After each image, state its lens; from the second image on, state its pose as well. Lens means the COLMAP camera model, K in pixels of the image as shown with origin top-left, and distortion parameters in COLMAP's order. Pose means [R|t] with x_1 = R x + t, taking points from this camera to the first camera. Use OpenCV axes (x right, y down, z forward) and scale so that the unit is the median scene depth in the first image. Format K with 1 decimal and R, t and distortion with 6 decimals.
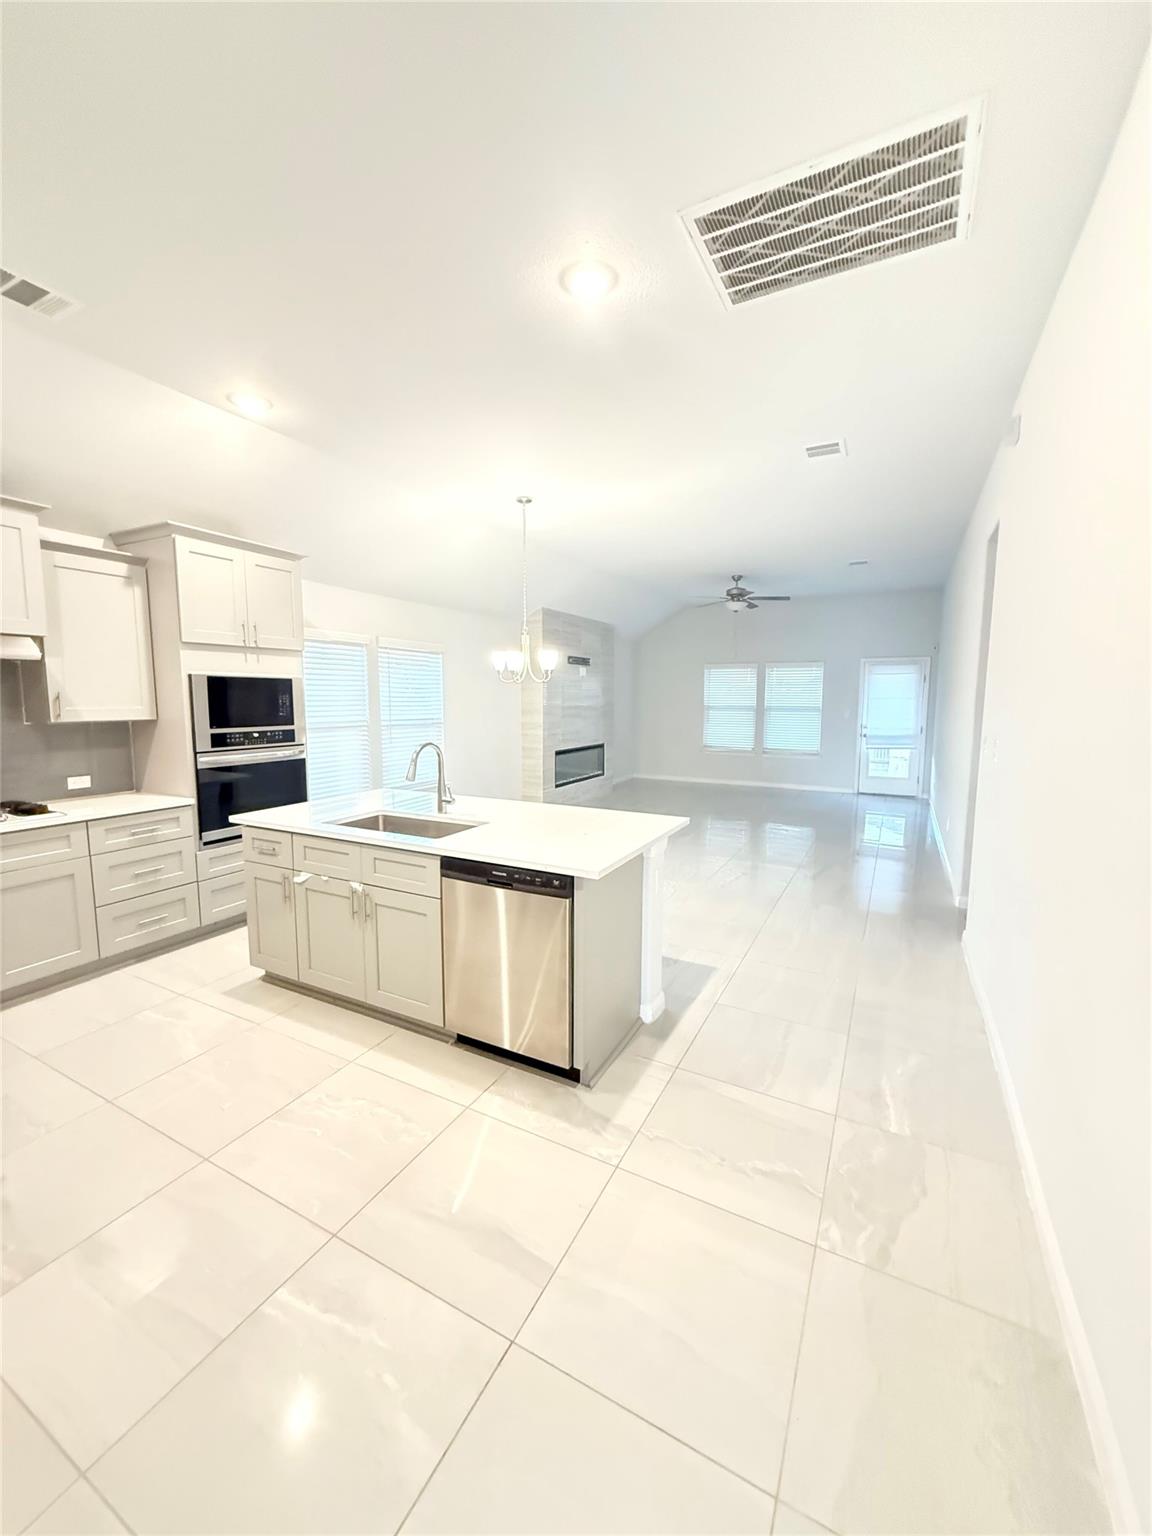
lens RADIAL K [[618.1, 0, 577.5], [0, 618.1, 771.7], [0, 0, 1]] dist [-0.002127, -0.000166]
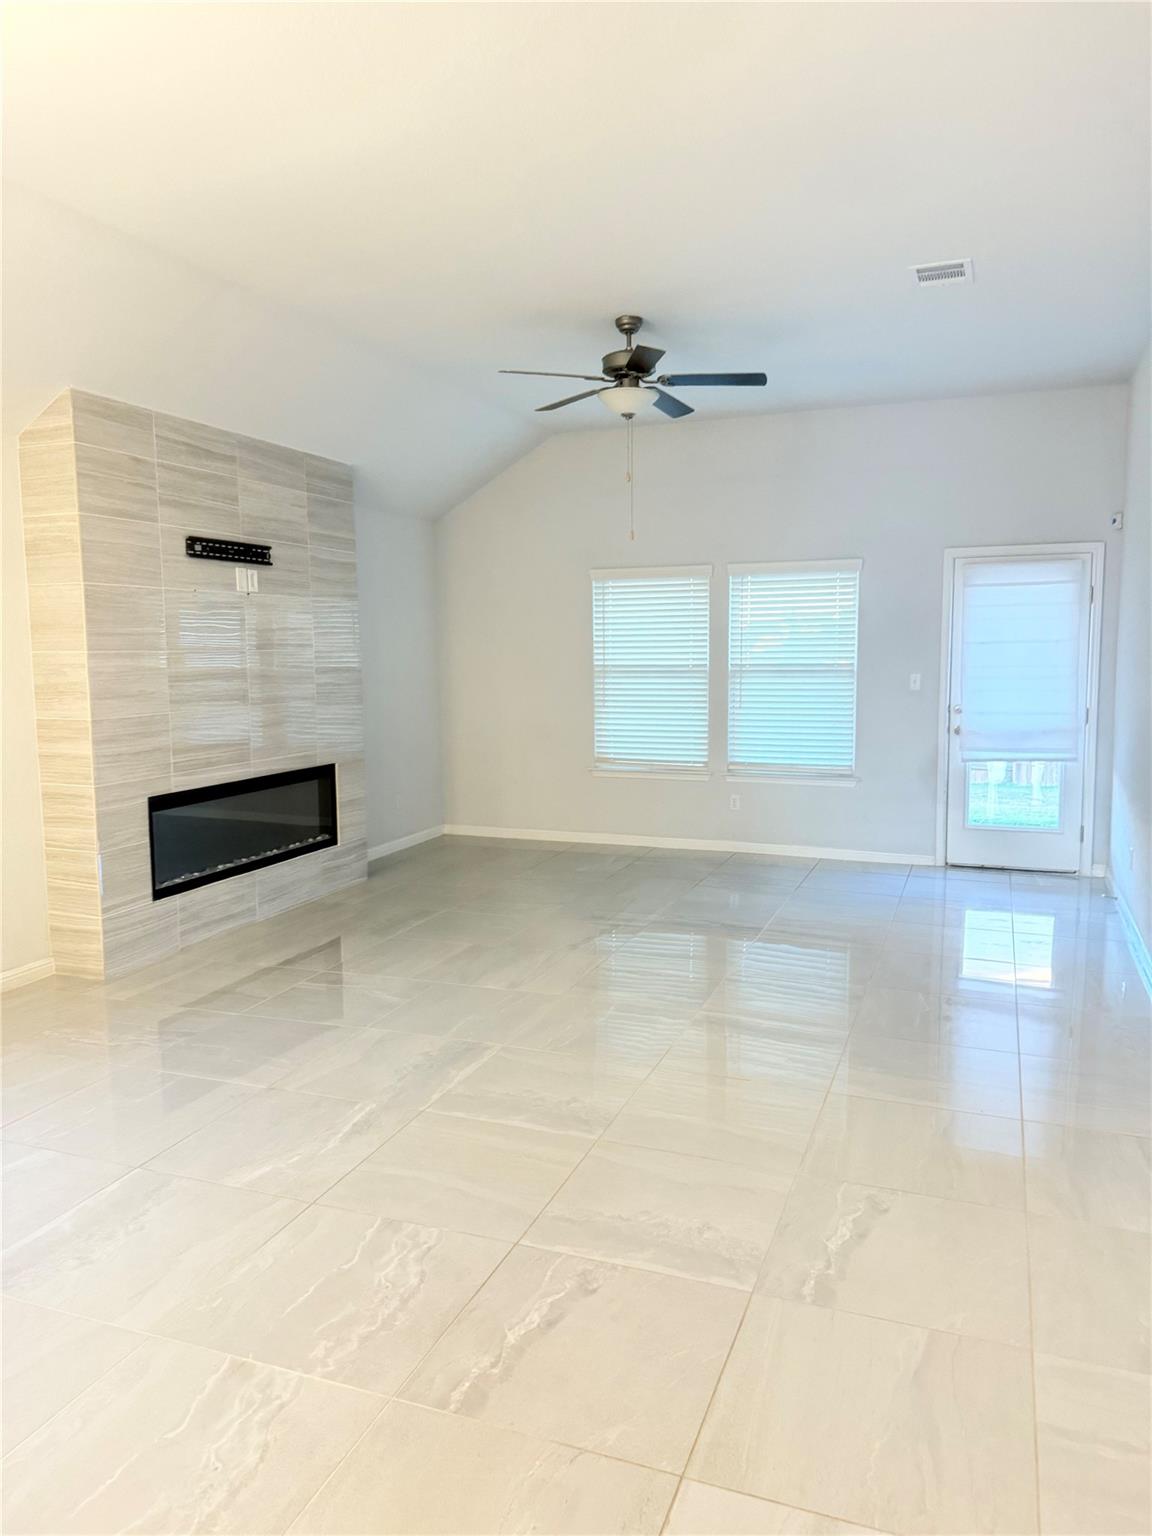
lens RADIAL K [[1084.6, 0, 571.7], [0, 1084.6, 763.6], [0, 0, 1]] dist [0.022351, -0.003558]
pose [[0.992868, -0.024784, 0.116615, 0.121240], [0.026541, 0.999556, -0.013534, -0.034432], [-0.116228, 0.016533, 0.993085, 0.305699]]
